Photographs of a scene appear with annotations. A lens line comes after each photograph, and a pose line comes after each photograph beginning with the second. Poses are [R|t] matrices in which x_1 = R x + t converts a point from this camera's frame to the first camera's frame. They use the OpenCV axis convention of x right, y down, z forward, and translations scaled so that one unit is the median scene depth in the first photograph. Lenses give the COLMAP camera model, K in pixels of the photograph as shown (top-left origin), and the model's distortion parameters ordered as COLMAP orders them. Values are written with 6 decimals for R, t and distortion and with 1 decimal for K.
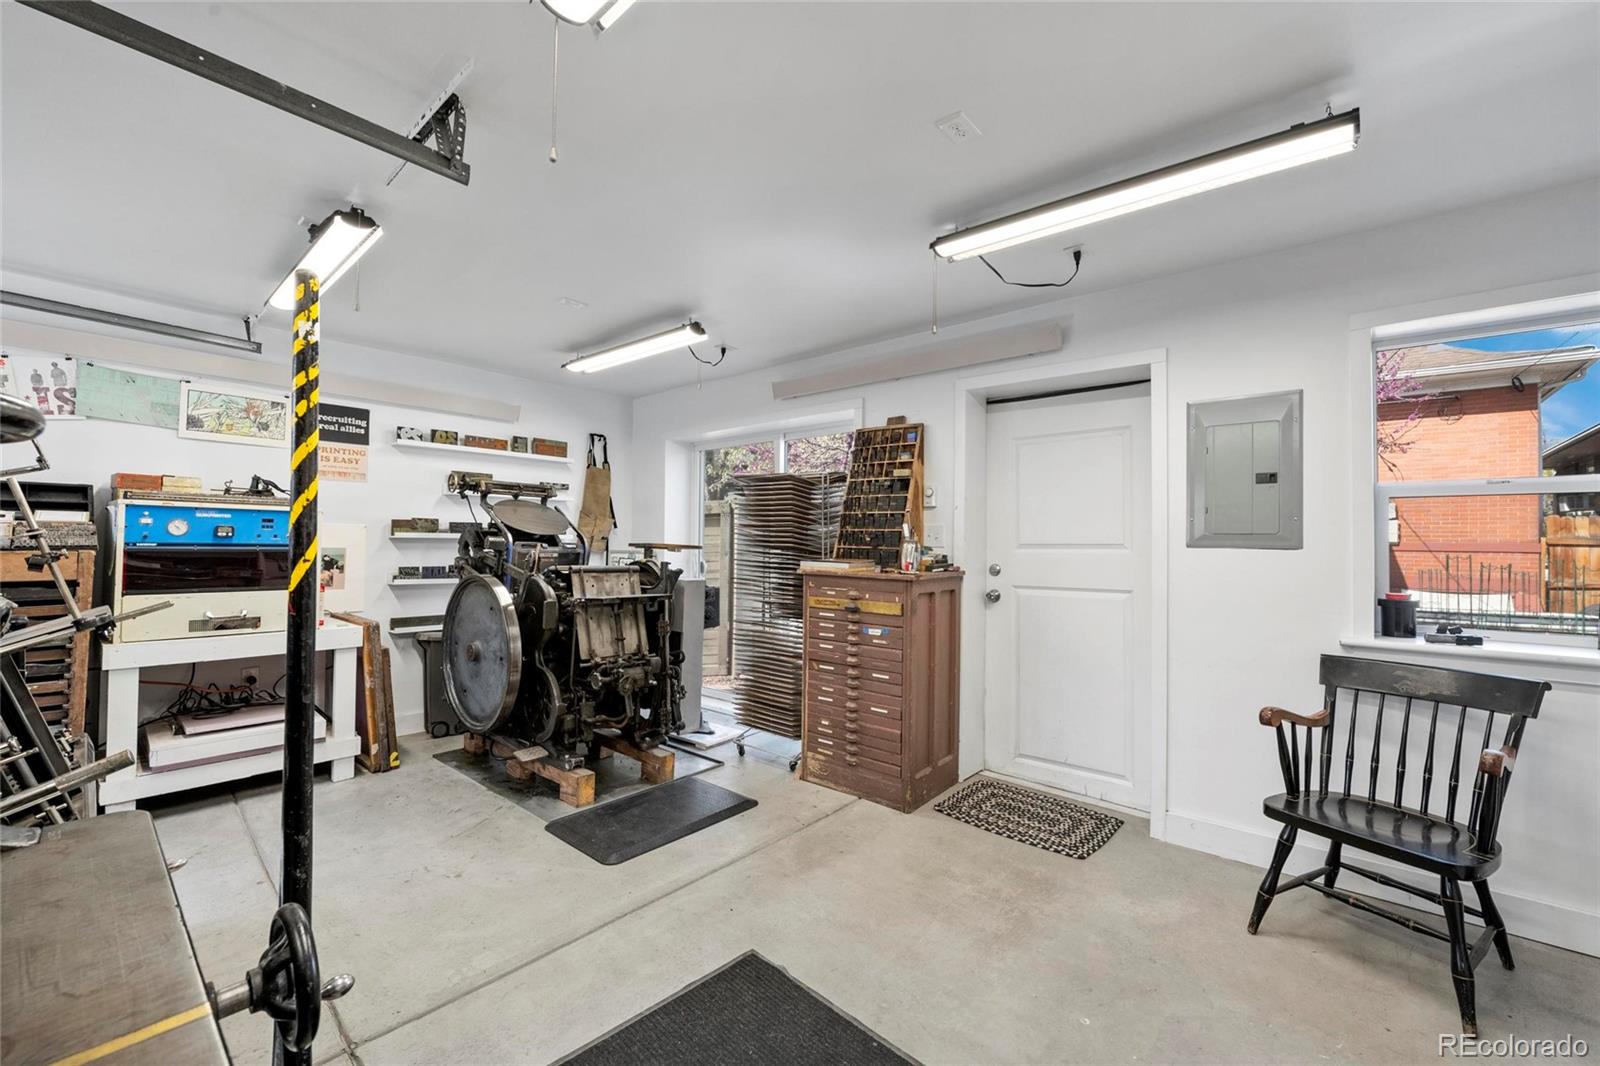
lens RADIAL K [[660.6, 0, 818.7], [0, 660.6, 532.7], [0, 0, 1]] dist [-0.012708, -0.000638]
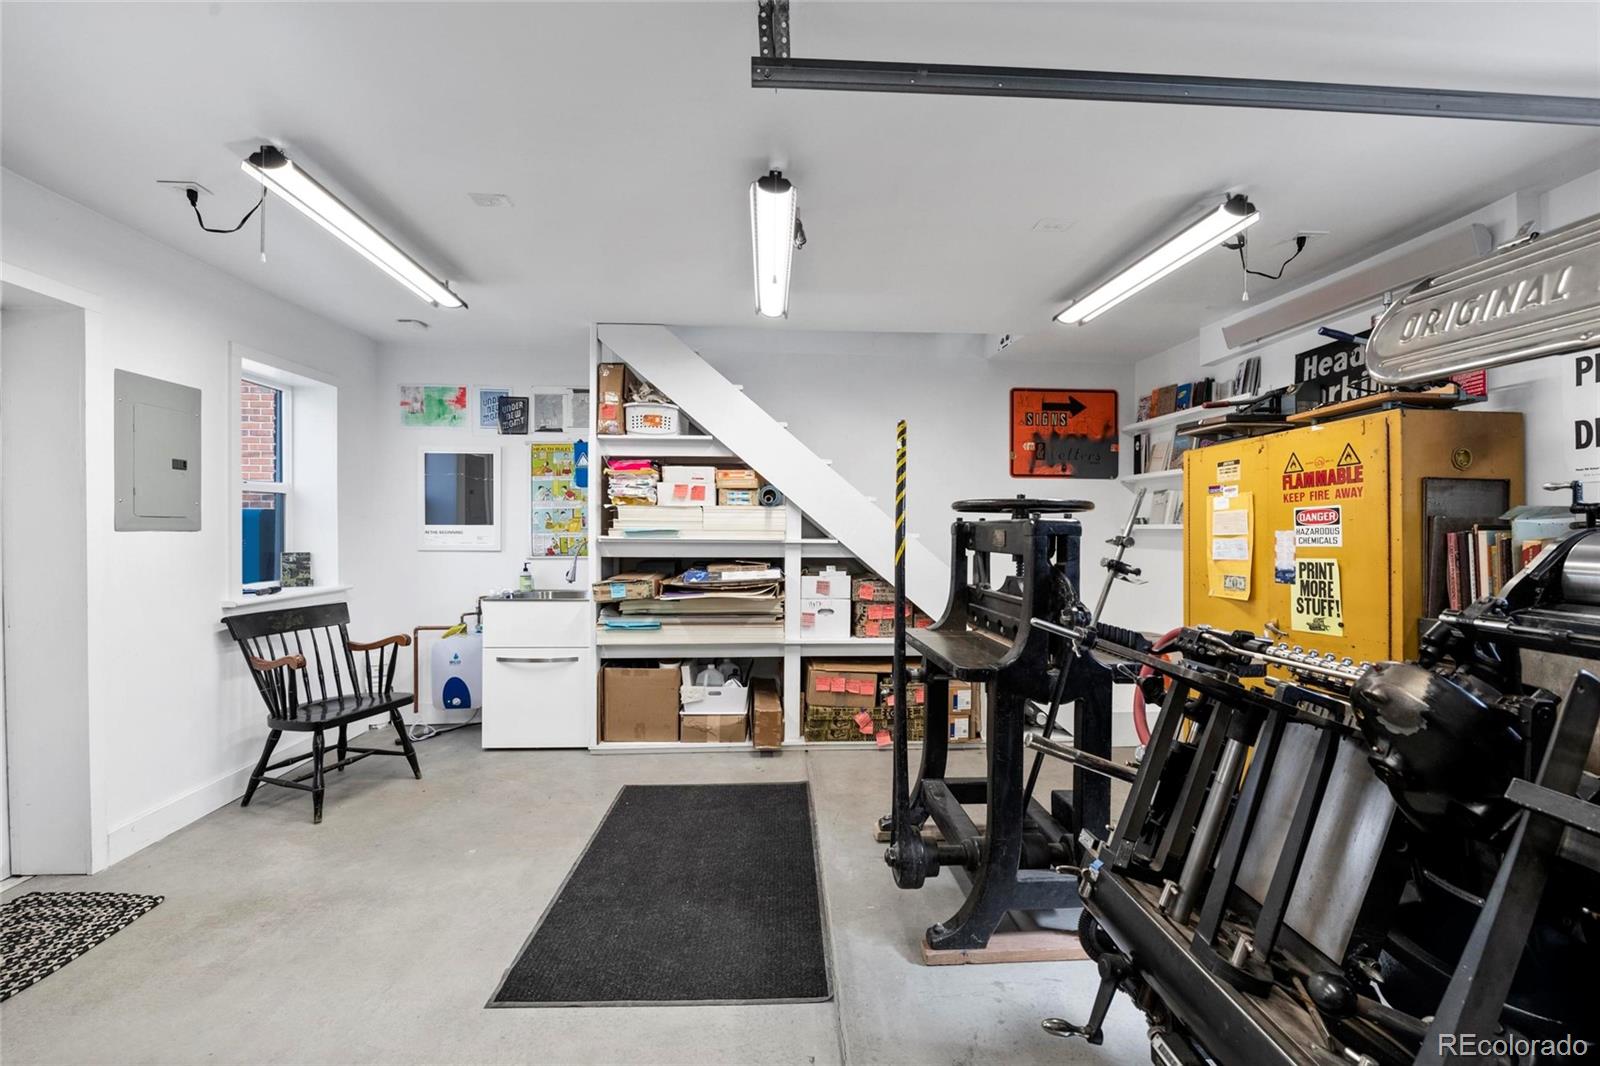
lens RADIAL K [[663.5, 0, 800.0], [0, 663.5, 533.0], [0, 0, 1]] dist [-0.017804, 0.000154]
pose [[-0.694327, -0.021243, 0.719346, -0.668872], [-0.023280, 0.999704, 0.007052, -0.002814], [-0.719283, -0.011850, -0.694616, 0.869240]]
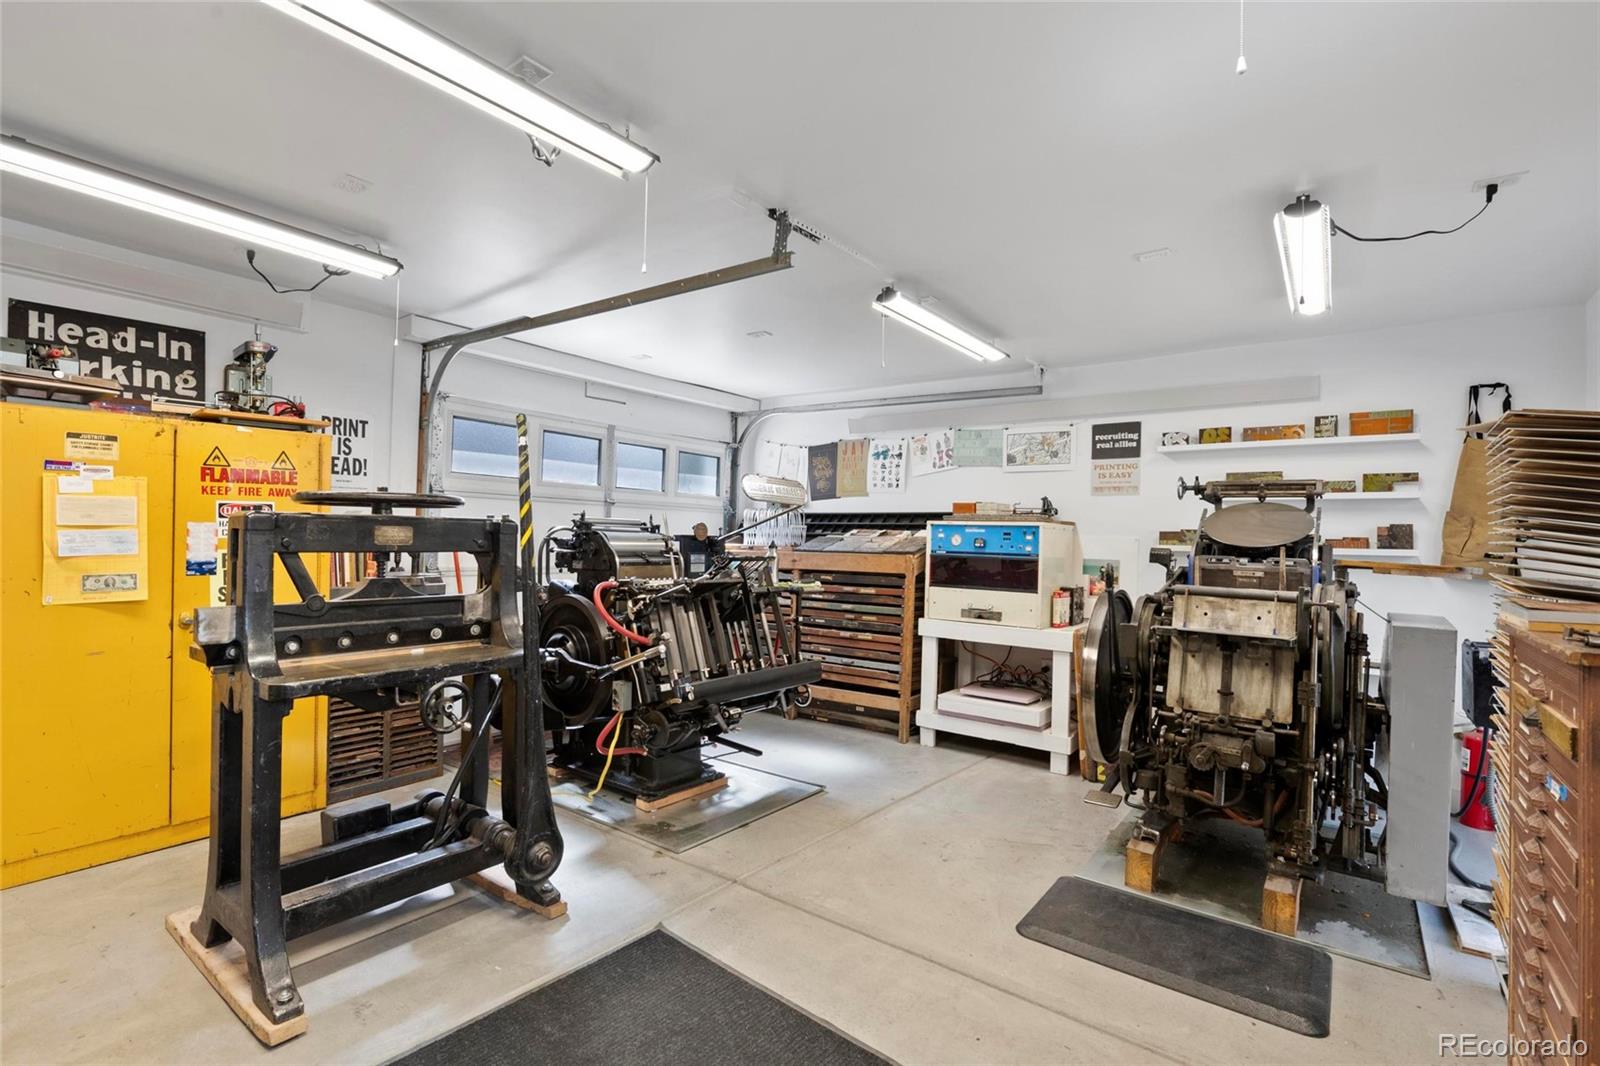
lens RADIAL K [[752.3, 0, 800.0], [0, 752.3, 533.0], [0, 0, 1]] dist [0.000449, -0.002200]
pose [[0.030518, -0.022012, -0.999292, 0.531020], [-0.009396, 0.999707, -0.022308, 0.013995], [0.999490, 0.010070, 0.030303, 0.559228]]
